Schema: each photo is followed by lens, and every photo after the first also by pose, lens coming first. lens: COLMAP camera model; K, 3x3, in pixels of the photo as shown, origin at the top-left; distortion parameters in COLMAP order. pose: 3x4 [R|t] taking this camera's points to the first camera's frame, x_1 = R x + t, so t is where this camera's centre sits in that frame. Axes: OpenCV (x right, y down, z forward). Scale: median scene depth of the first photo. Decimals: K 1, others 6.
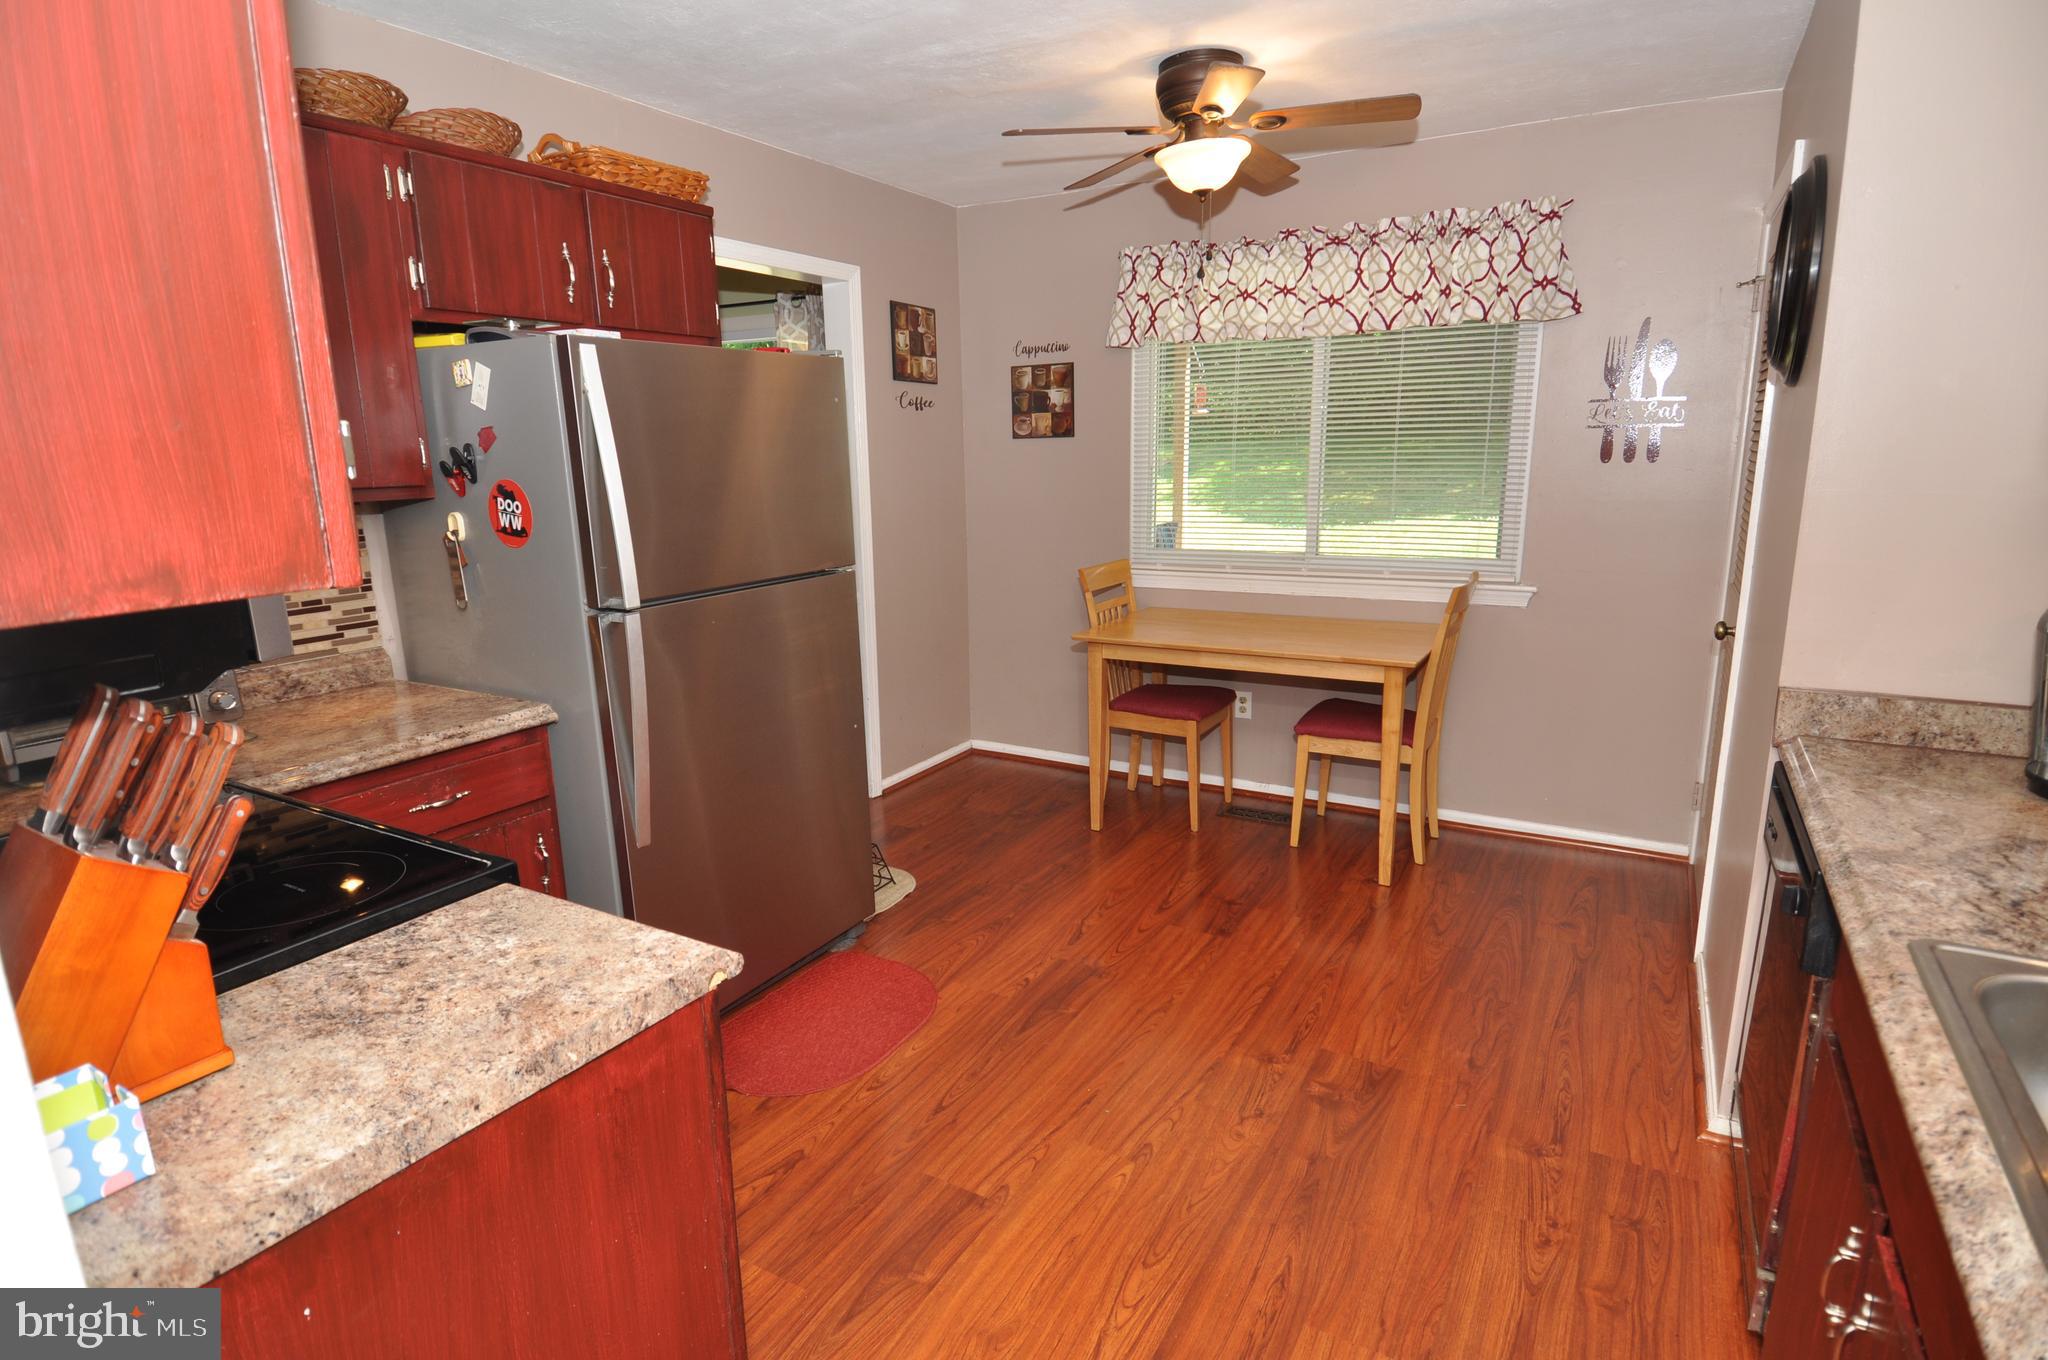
lens RADIAL K [[1055.6, 0, 1019.5], [0, 1055.6, 683.4], [0, 0, 1]] dist [0.059176, -0.063614]
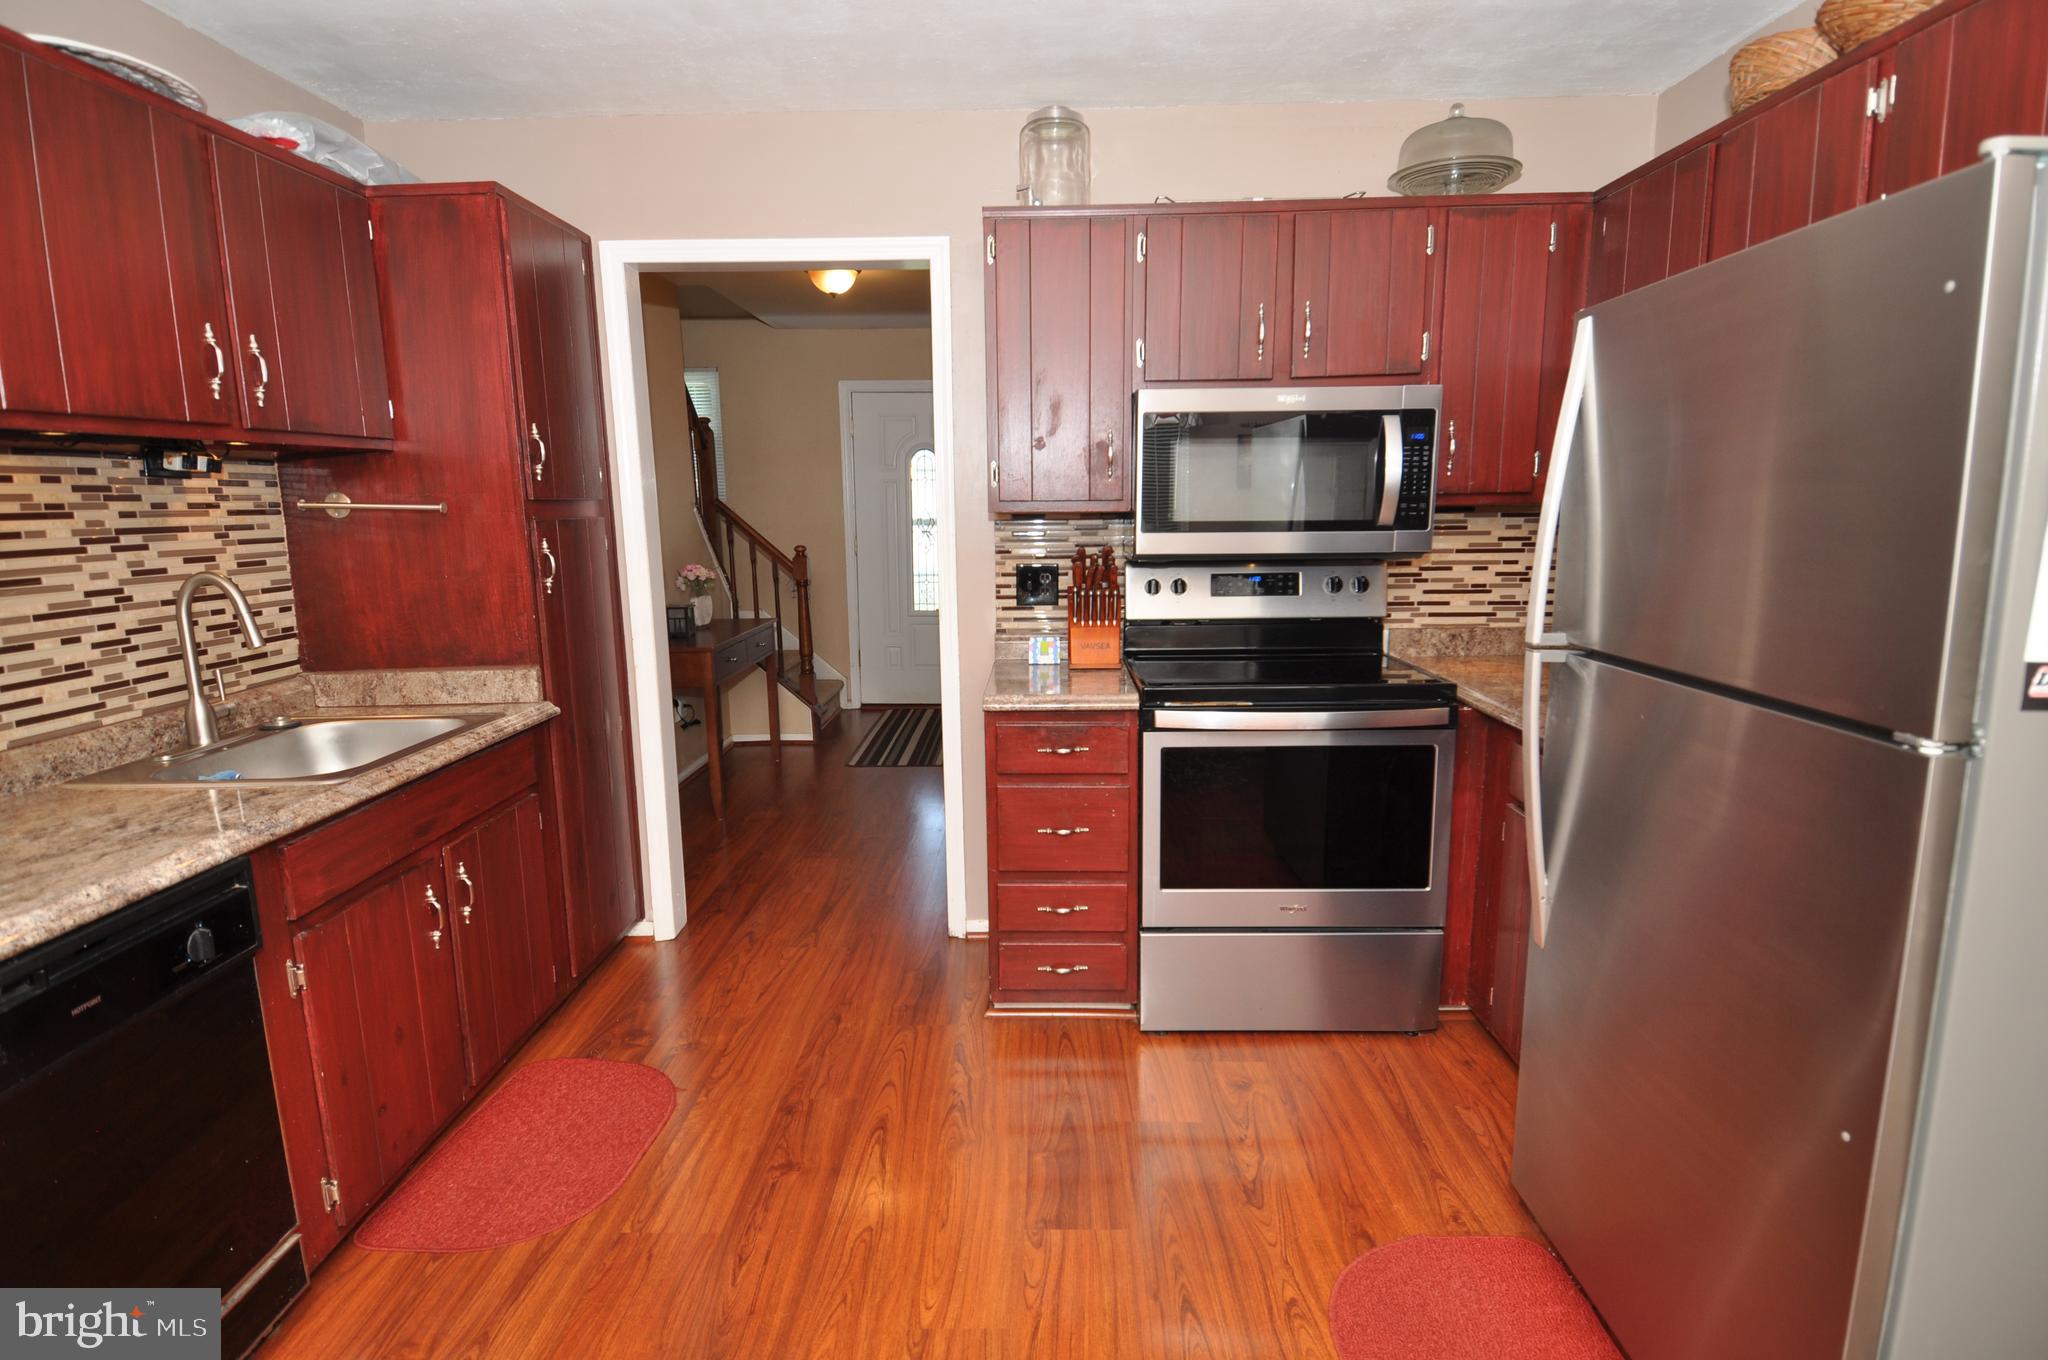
lens RADIAL K [[1055.6, 0, 1019.5], [0, 1055.6, 683.4], [0, 0, 1]] dist [0.059176, -0.063614]
pose [[-0.874494, 0.109900, -0.472421, 0.257655], [-0.080299, 0.927748, 0.364466, -0.216843], [0.478342, 0.356658, -0.802486, 1.036515]]
